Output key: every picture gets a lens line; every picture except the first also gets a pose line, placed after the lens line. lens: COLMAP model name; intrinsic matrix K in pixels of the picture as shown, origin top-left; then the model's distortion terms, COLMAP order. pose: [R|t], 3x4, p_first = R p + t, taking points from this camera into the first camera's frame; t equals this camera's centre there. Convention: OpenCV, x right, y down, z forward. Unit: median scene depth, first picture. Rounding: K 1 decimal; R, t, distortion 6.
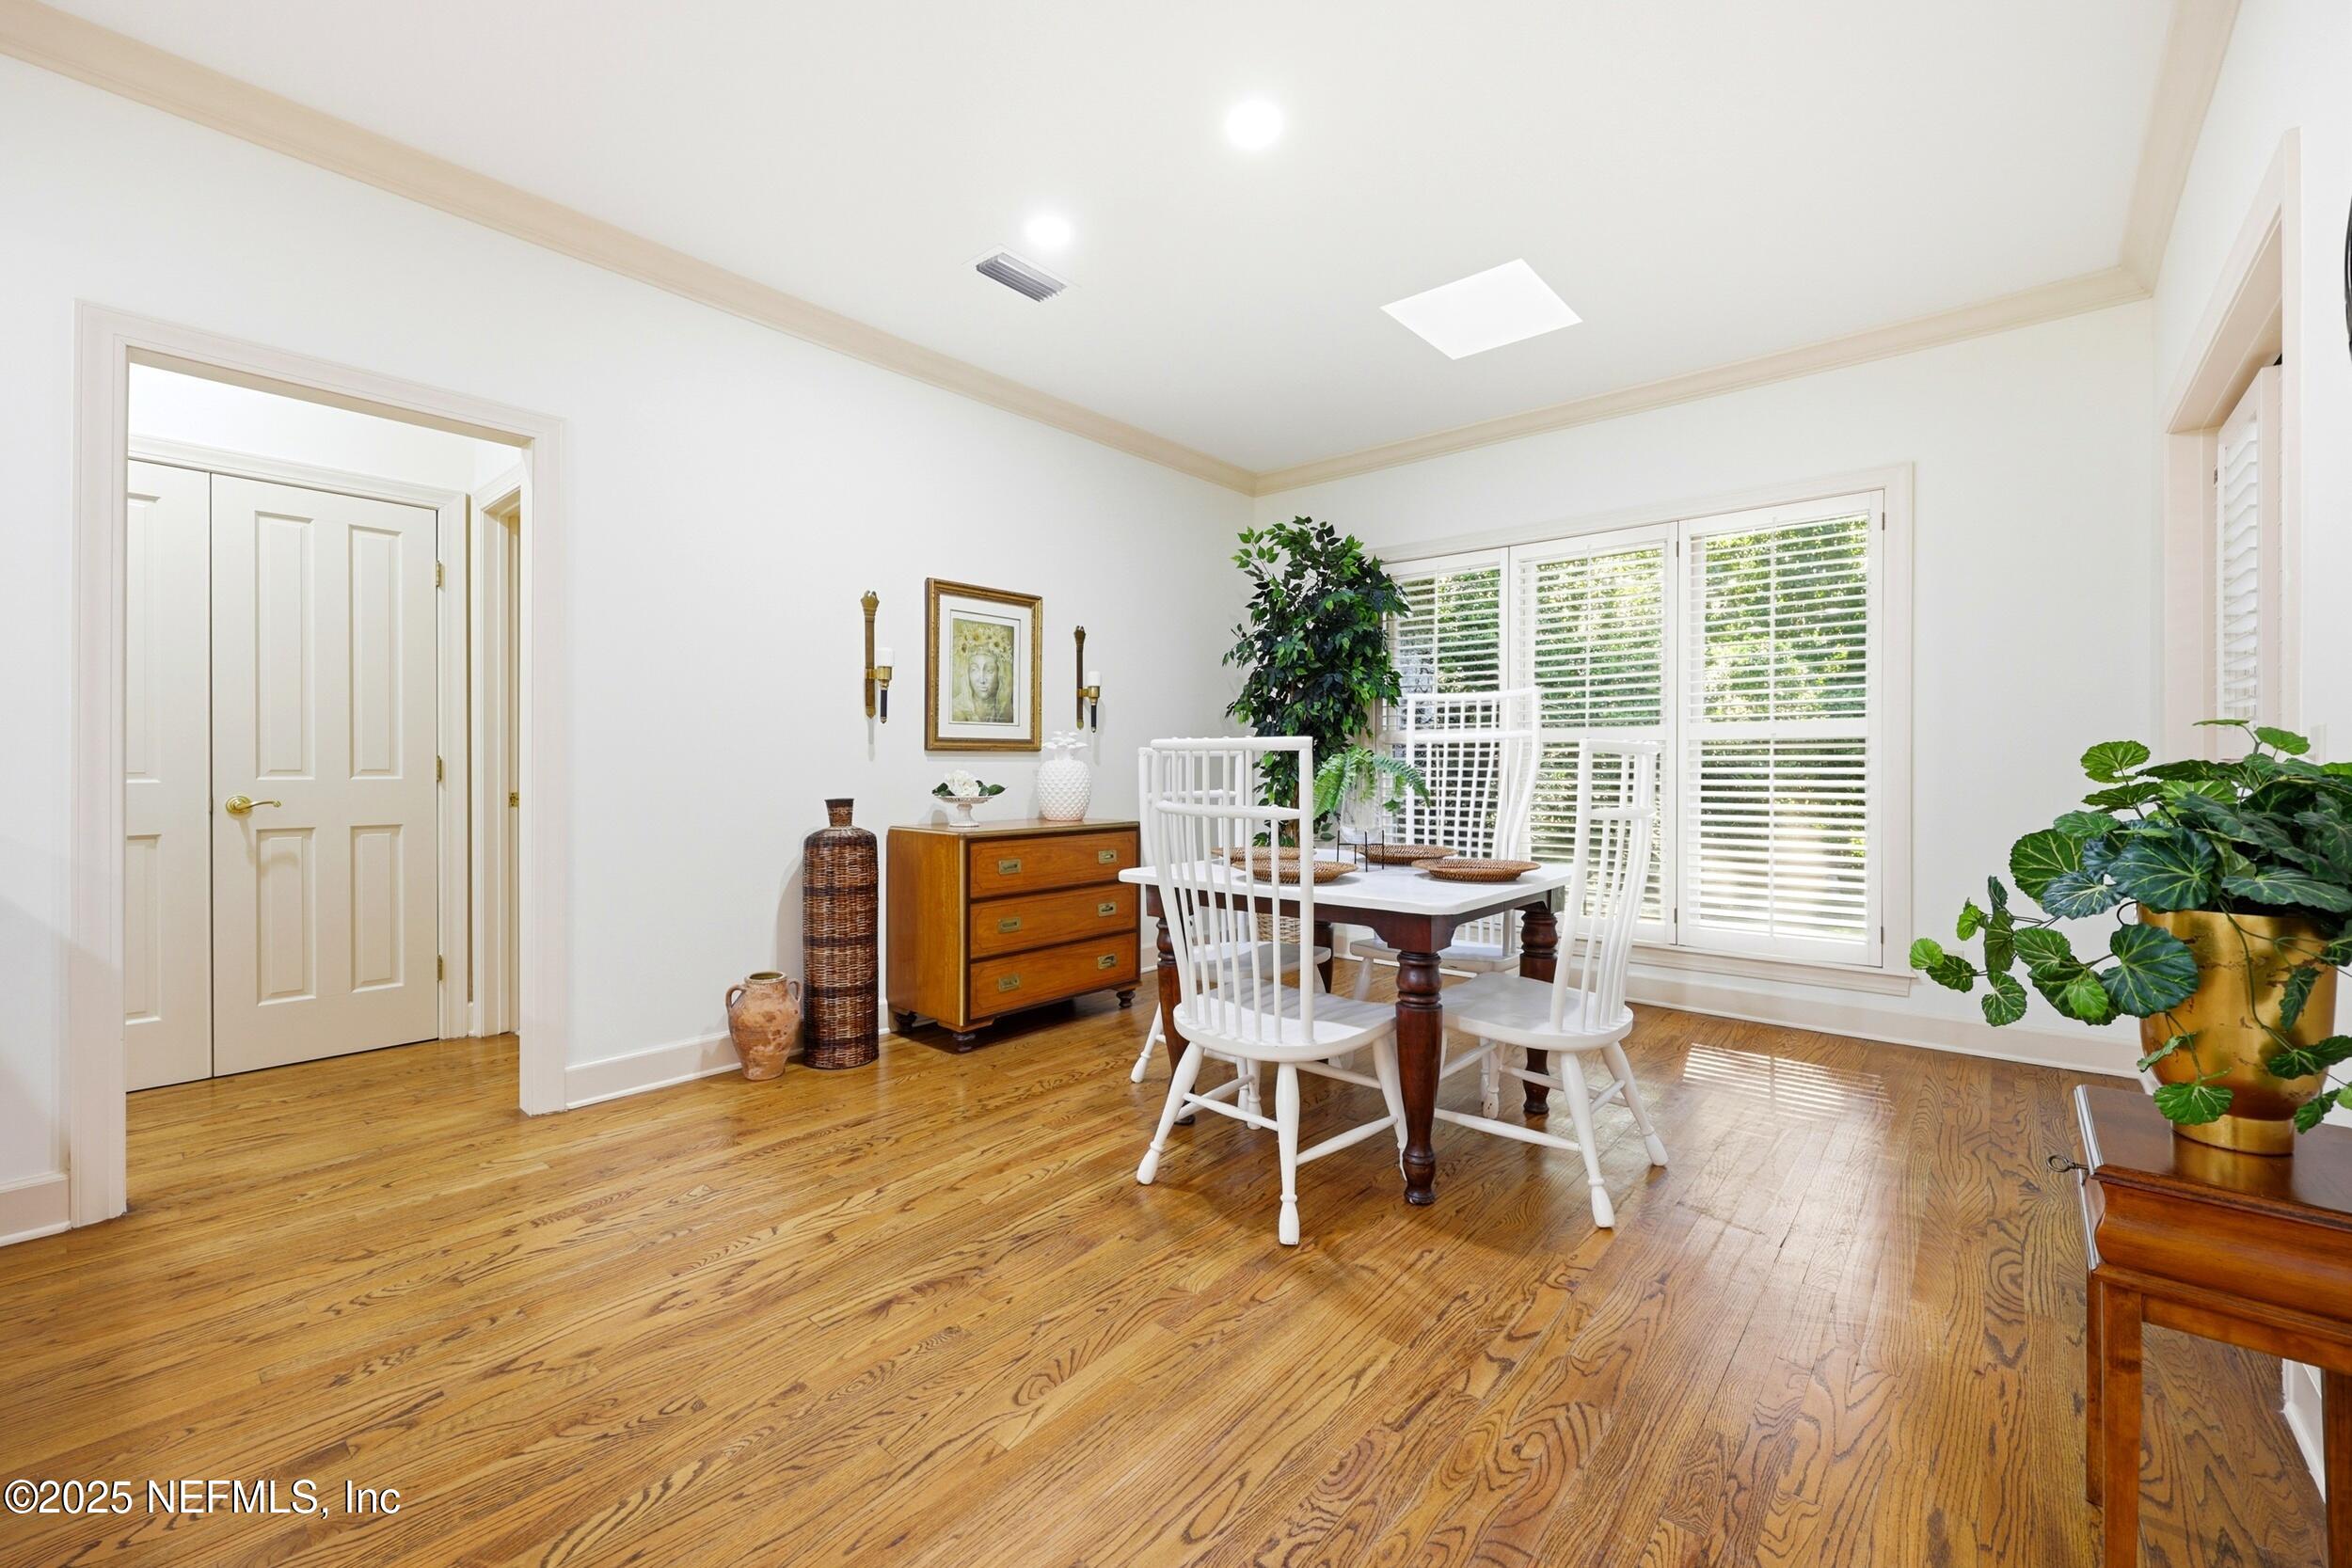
lens RADIAL K [[959.6, 0, 1169.2], [0, 959.6, 770.8], [0, 0, 1]] dist [0.000063, 0.000248]
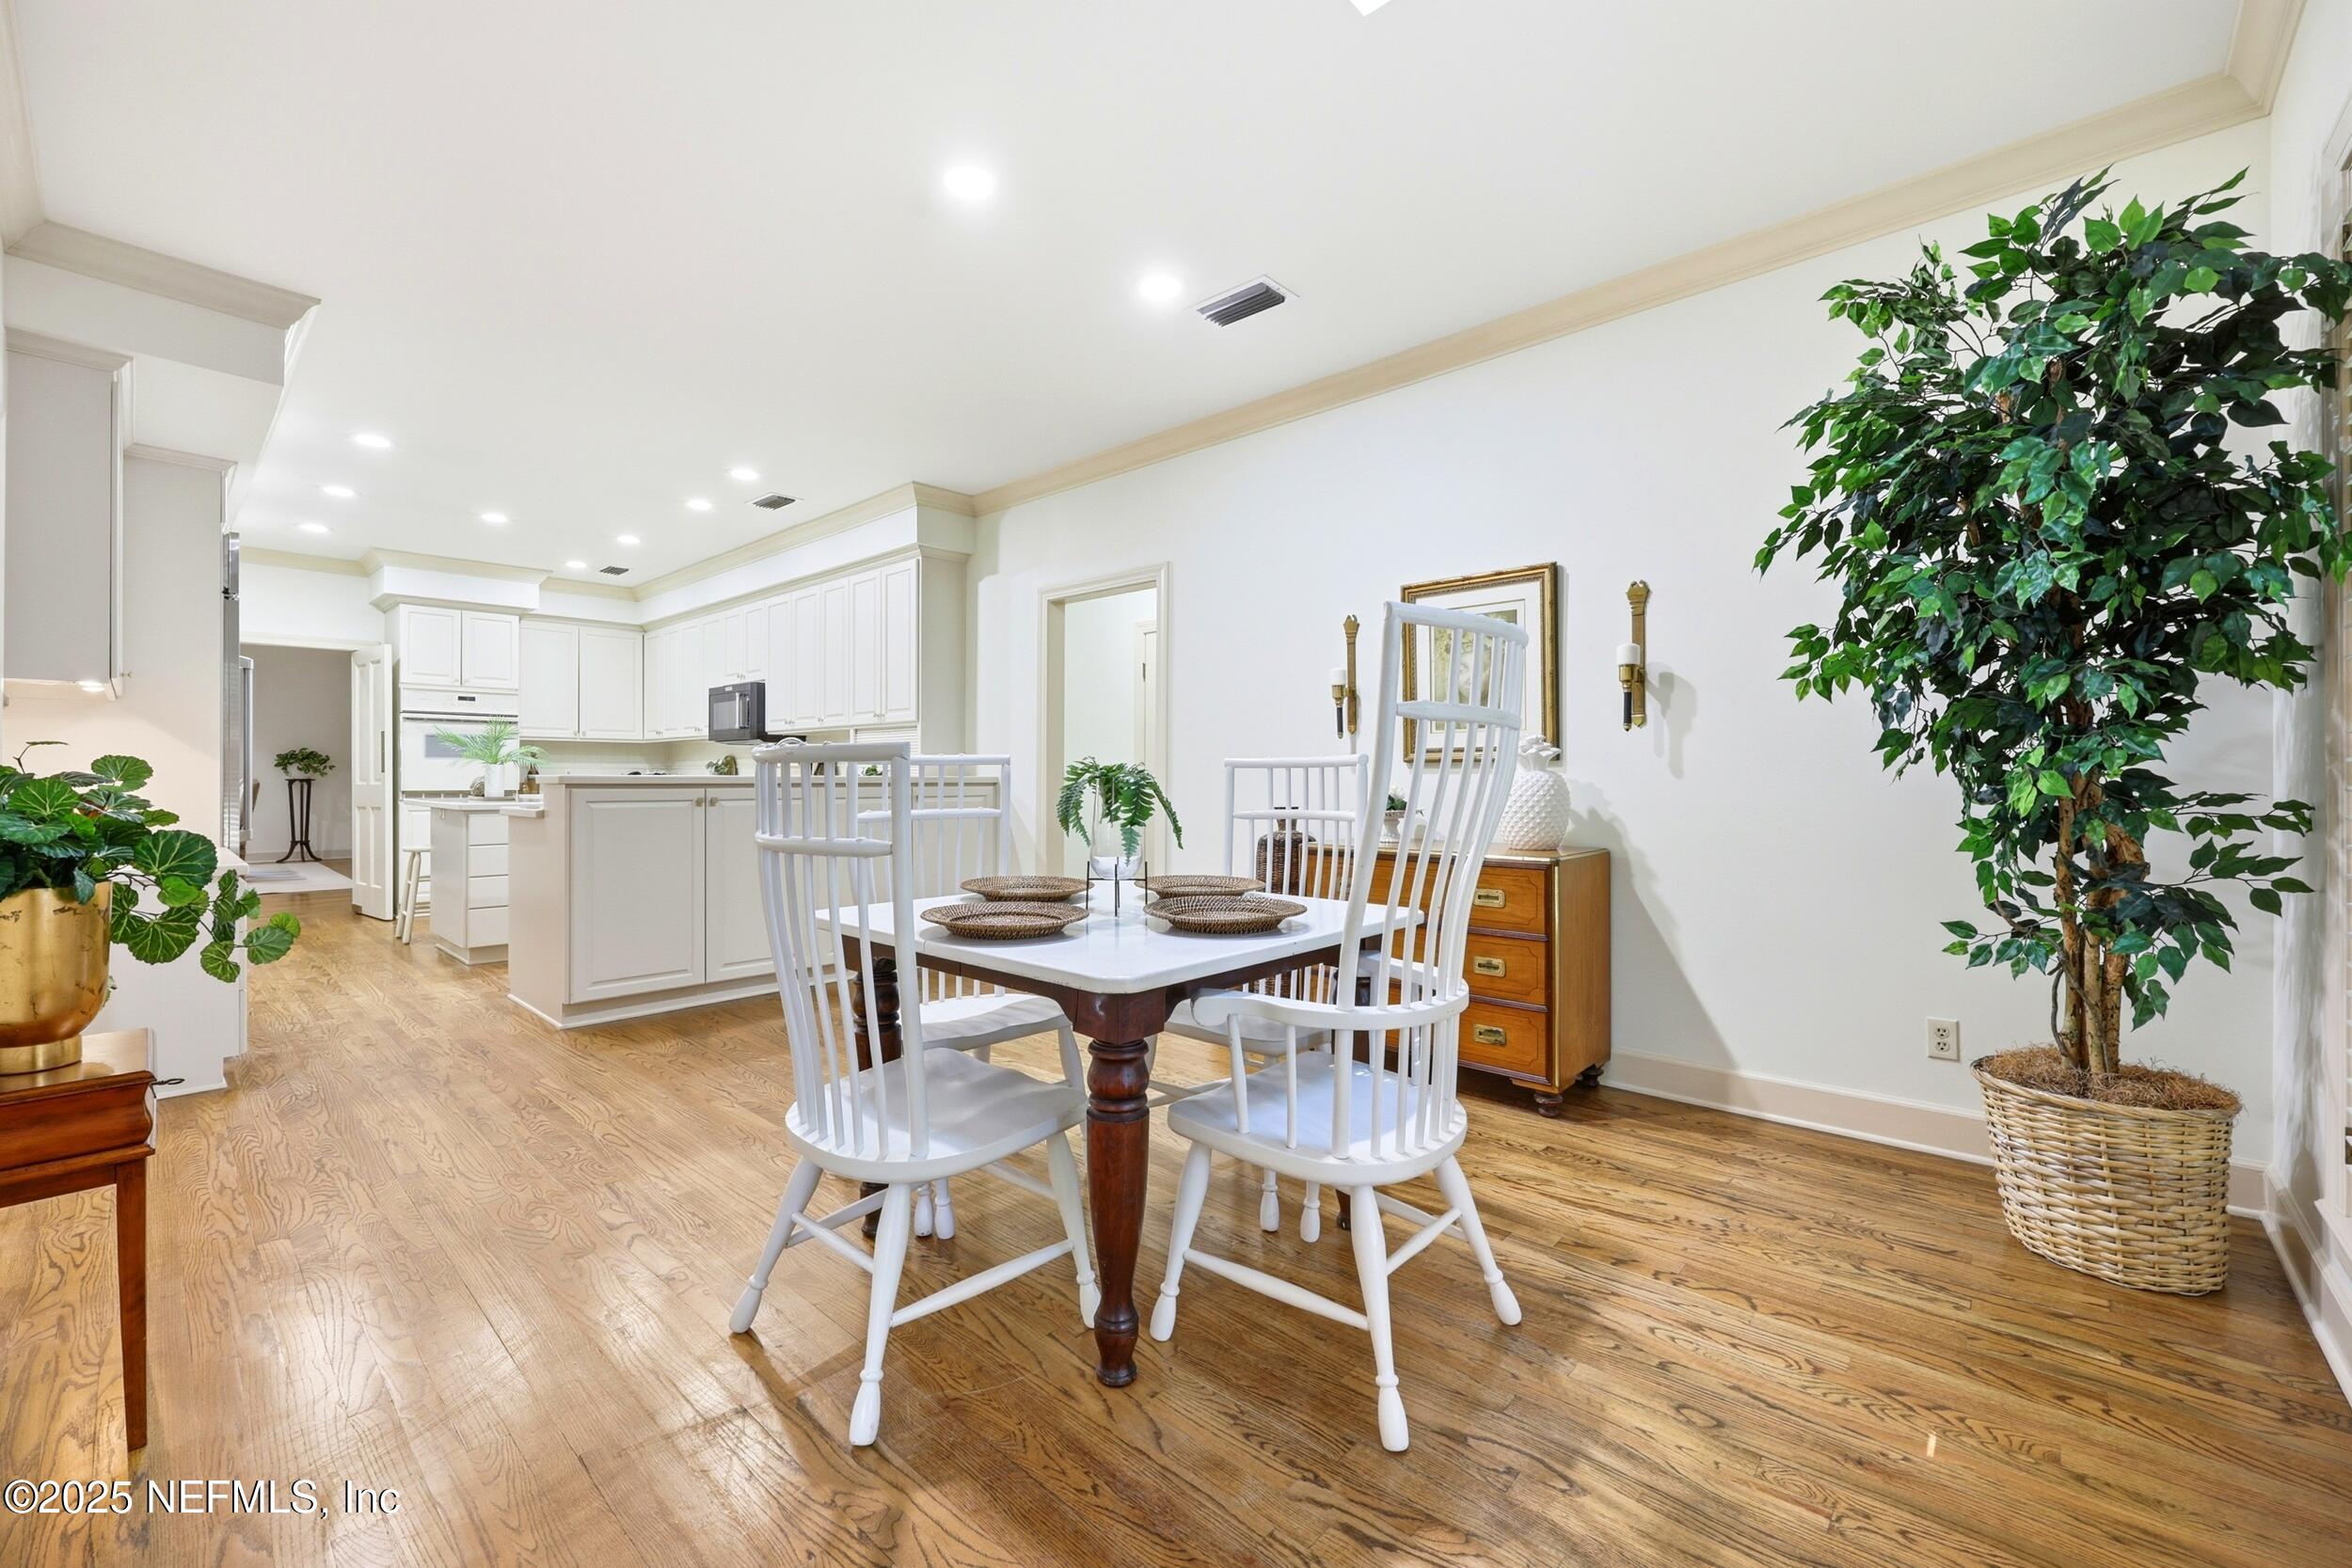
lens RADIAL K [[959.6, 0, 1169.2], [0, 959.6, 770.8], [0, 0, 1]] dist [0.000063, 0.000248]
pose [[-0.037323, -0.000656, -0.999303, 1.133110], [-0.008466, 0.999964, -0.000340, -0.016119], [0.999267, 0.008447, -0.037328, 1.243410]]
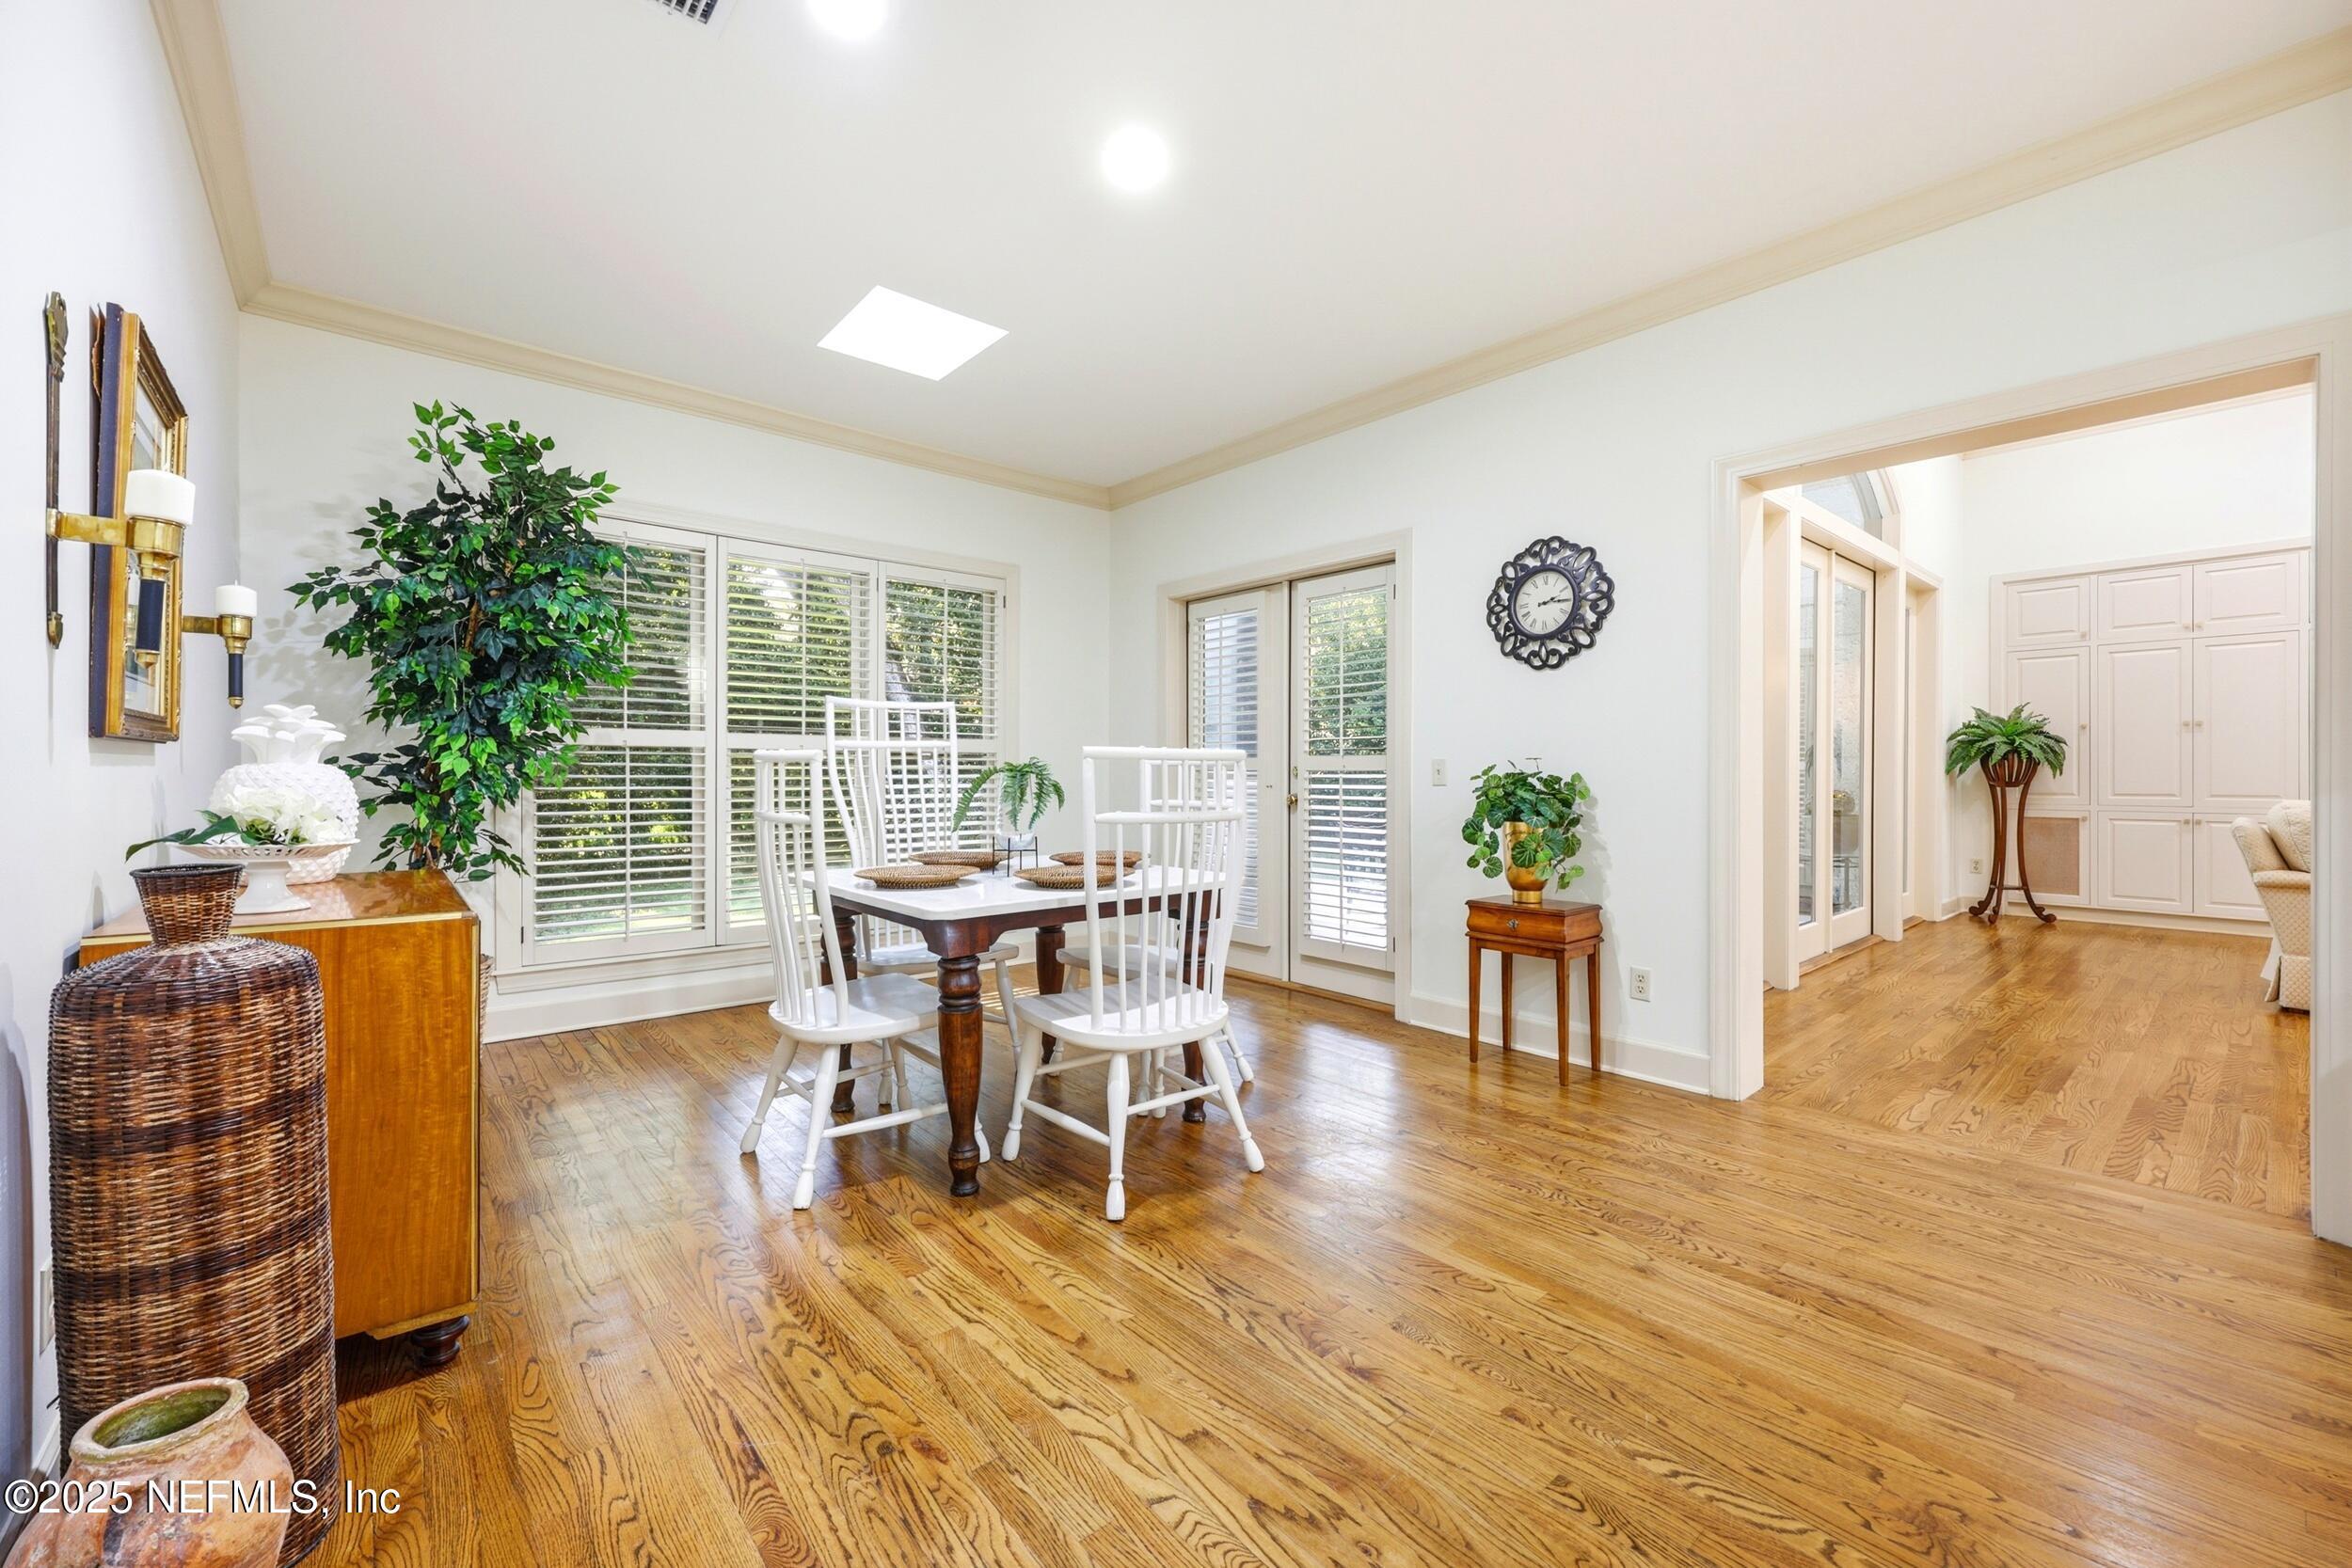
lens RADIAL K [[977.4, 0, 1171.7], [0, 977.4, 776.1], [0, 0, 1]] dist [0.008802, -0.000073]
pose [[0.122769, -0.005444, 0.992420, -0.940155], [0.005928, 0.999971, 0.004753, -0.007938], [-0.992418, 0.005299, 0.122797, 0.805931]]
